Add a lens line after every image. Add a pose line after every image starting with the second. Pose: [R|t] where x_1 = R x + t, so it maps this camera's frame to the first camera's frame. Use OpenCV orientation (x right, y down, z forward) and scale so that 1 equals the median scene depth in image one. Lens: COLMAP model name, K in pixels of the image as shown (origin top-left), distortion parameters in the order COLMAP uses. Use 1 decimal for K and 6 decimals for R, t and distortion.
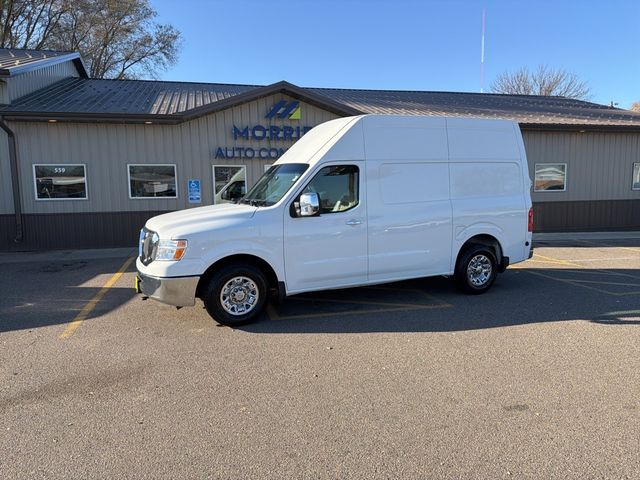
lens RADIAL K [[461.6, 0, 321.8], [0, 461.6, 239.9], [0, 0, 1]] dist [0.028191, -0.038890]
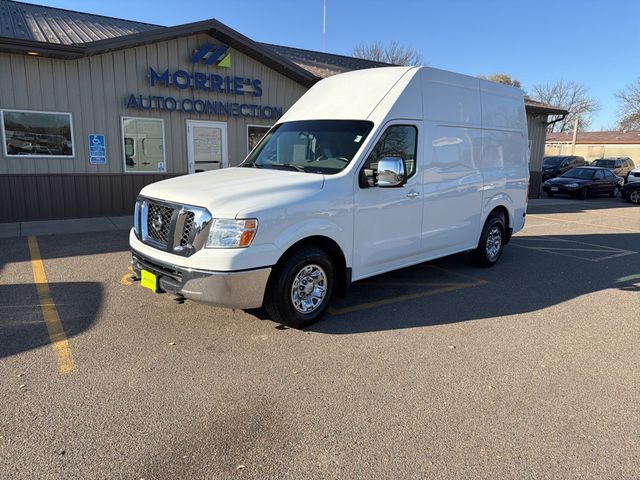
lens RADIAL K [[461.6, 0, 325.0], [0, 461.6, 240.1], [0, 0, 1]] dist [0.028191, -0.038890]
pose [[0.938282, -0.031256, 0.344457, -0.212943], [0.005525, 0.997136, 0.075430, -0.009854], [-0.345828, -0.068872, 0.935767, 0.136599]]
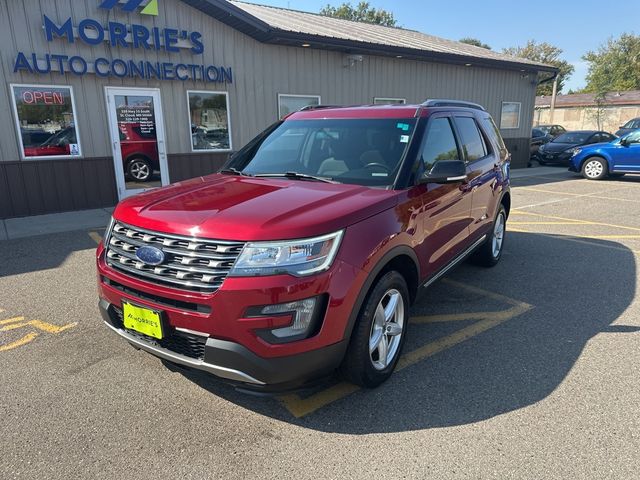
lens RADIAL K [[461.6, 0, 326.7], [0, 461.6, 238.8], [0, 0, 1]] dist [0.028191, -0.038890]
pose [[0.915479, -0.094273, 0.391167, -0.130807], [0.046597, 0.990464, 0.129652, -0.027086], [-0.399659, -0.100467, 0.911142, 0.314718]]
